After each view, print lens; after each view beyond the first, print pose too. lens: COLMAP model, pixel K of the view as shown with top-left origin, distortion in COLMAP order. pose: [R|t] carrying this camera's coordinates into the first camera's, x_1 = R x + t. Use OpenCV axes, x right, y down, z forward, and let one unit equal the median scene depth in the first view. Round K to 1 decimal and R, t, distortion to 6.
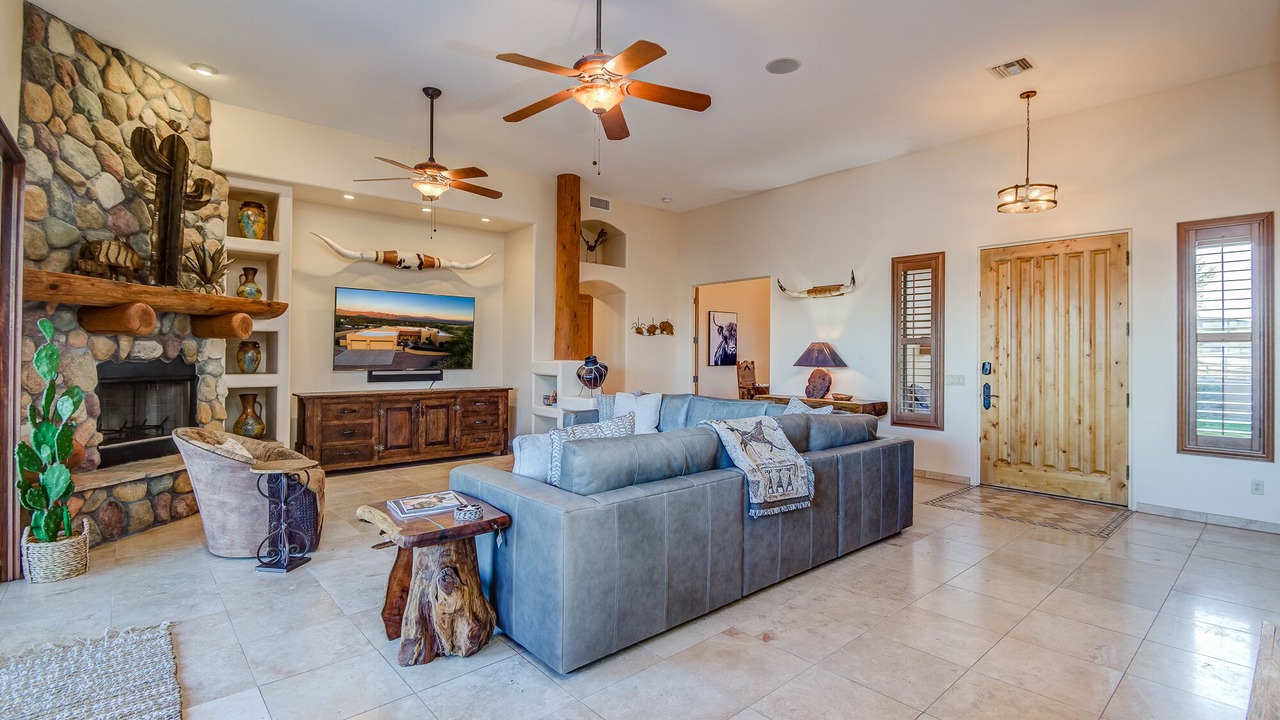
lens RADIAL K [[565.7, 0, 628.8], [0, 565.7, 350.5], [0, 0, 1]] dist [-0.002160, -0.008232]
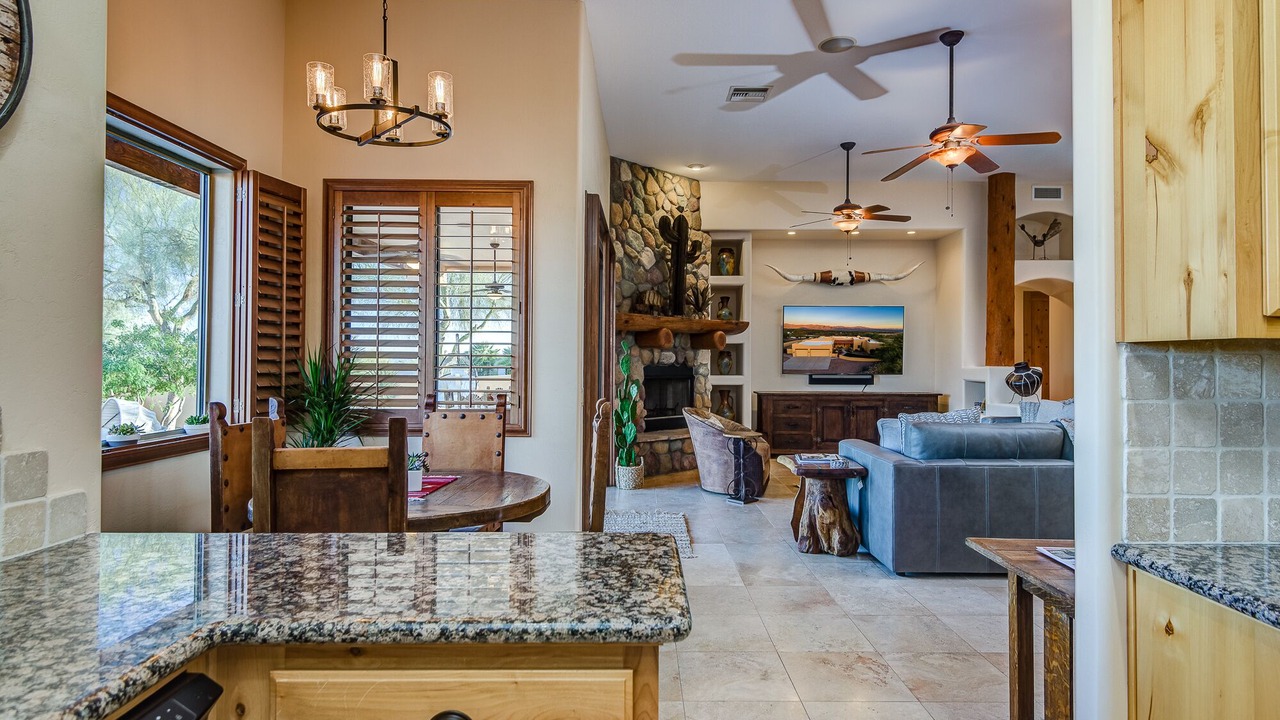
lens RADIAL K [[632.8, 0, 660.6], [0, 632.8, 357.6], [0, 0, 1]] dist [0.004626, -0.000093]
pose [[0.765283, -0.004481, -0.643679, 0.222997], [0.005600, 0.999984, -0.000303, -0.001543], [0.643670, -0.003372, 0.765296, -0.310274]]
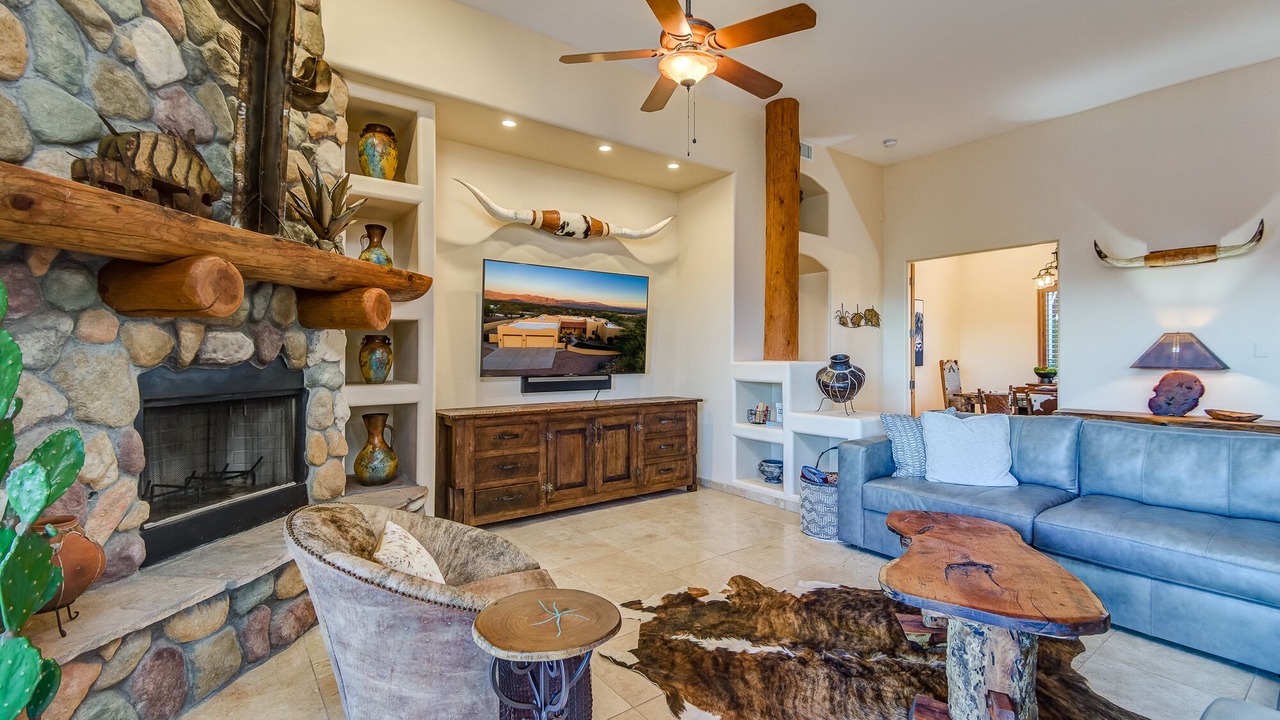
lens RADIAL K [[565.7, 0, 654.7], [0, 565.7, 351.8], [0, 0, 1]] dist [-0.002160, -0.008232]
pose [[0.998092, -0.005850, -0.061473, -0.358062], [0.006010, 0.999979, 0.002417, 0.004287], [0.061458, -0.002782, 0.998106, 0.419603]]
